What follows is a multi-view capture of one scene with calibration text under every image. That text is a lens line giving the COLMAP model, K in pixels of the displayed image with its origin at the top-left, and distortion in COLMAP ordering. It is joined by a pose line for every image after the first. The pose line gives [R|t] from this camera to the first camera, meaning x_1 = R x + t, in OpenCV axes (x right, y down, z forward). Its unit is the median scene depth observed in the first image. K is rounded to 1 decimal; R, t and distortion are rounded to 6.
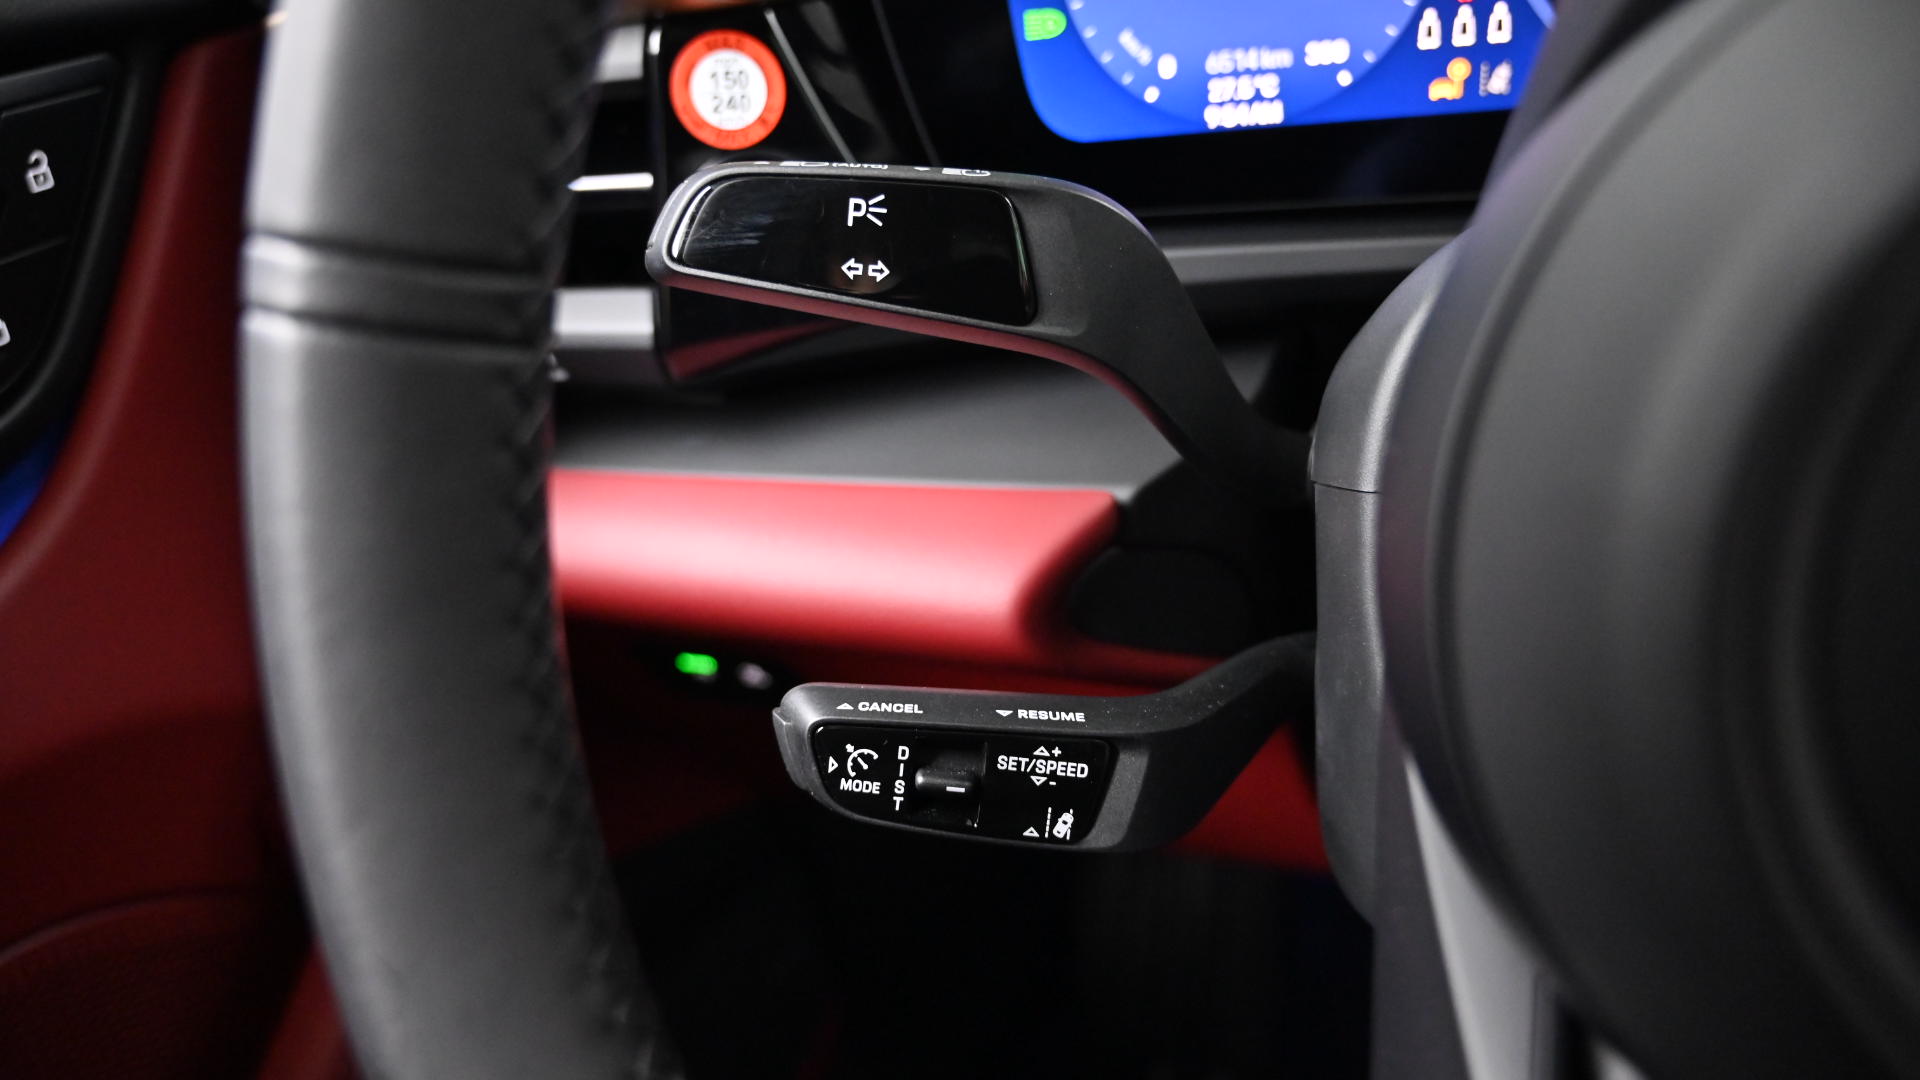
lens RADIAL K [[1259.6, 0, 949.9], [0, 1259.6, 558.4], [0, 0, 1]] dist [-0.014288, 0.003300]
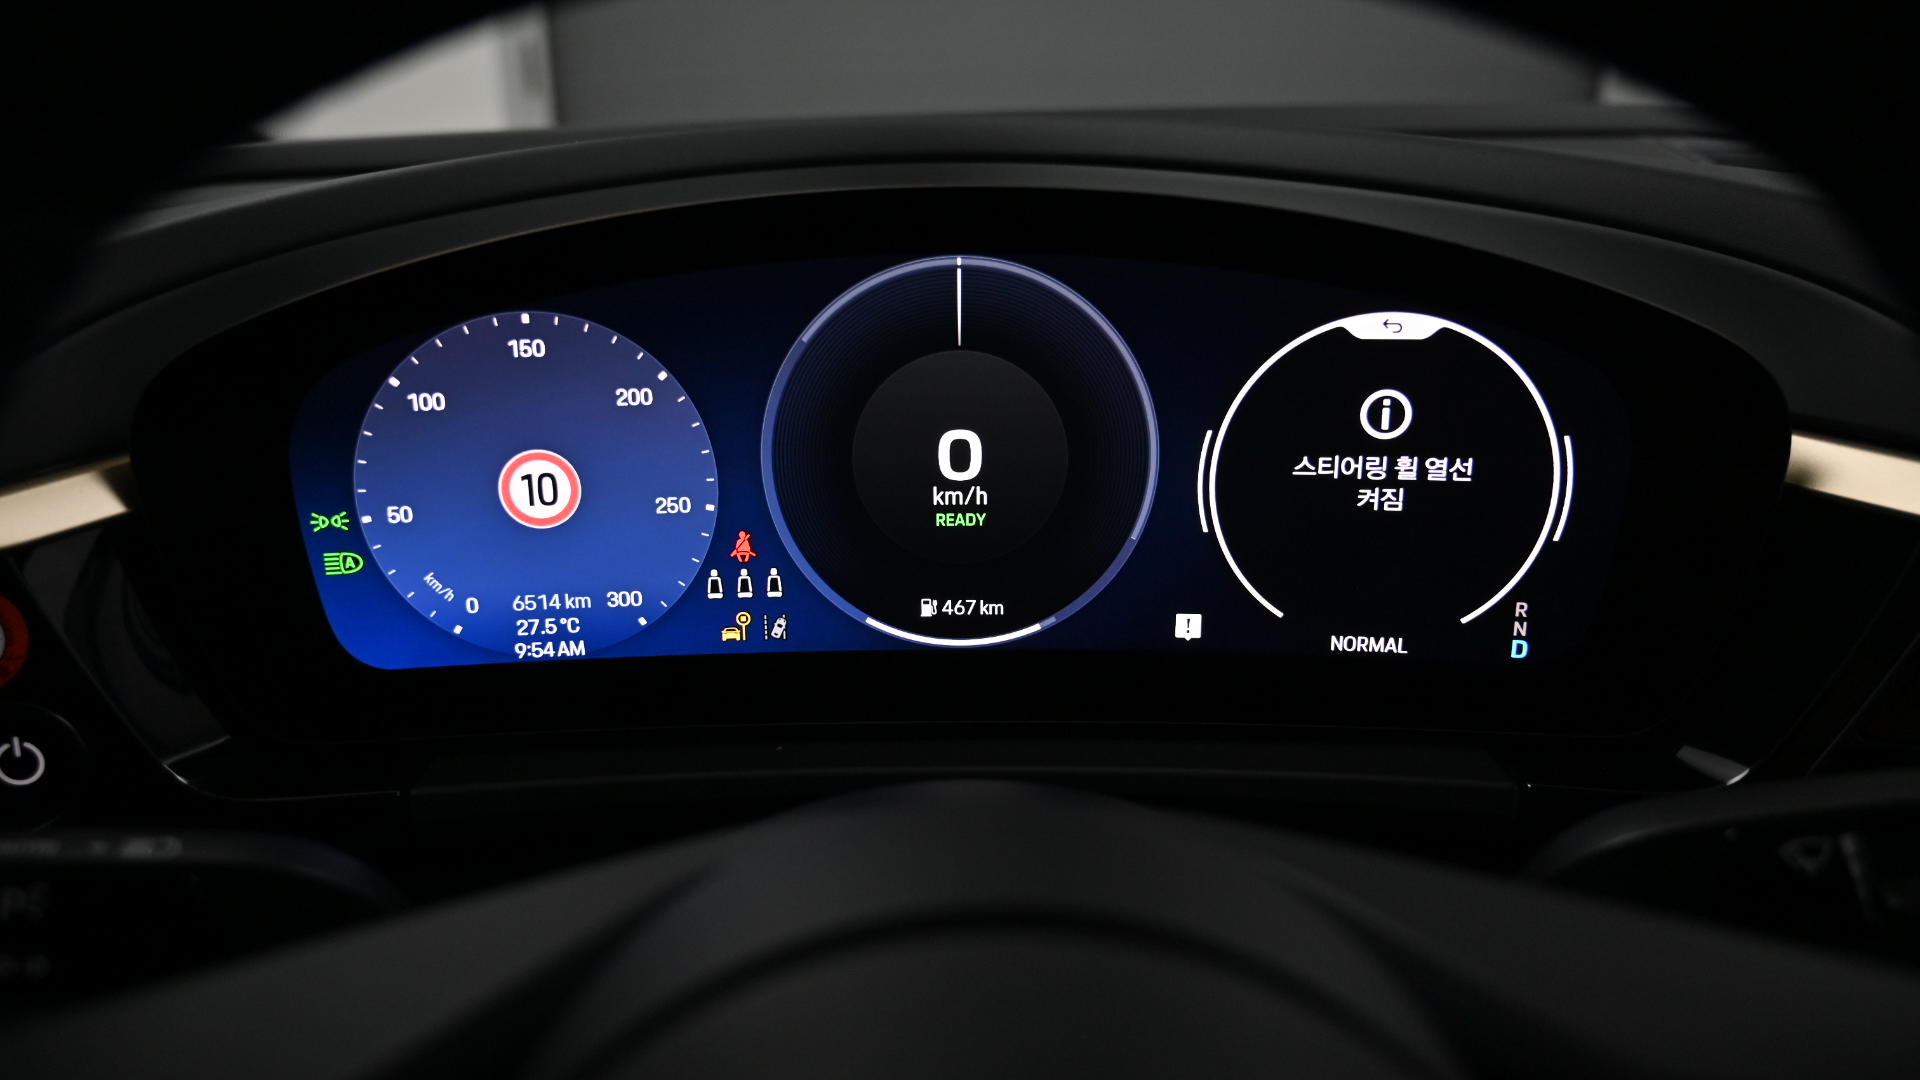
lens RADIAL K [[1259.6, 0, 956.3], [0, 1259.6, 528.1], [0, 0, 1]] dist [-0.014288, 0.003300]
pose [[0.937359, 0.013892, 0.348088, 0.192303], [0.052330, 0.982252, -0.180119, -0.256096], [-0.344412, 0.187052, 0.919996, -0.102454]]
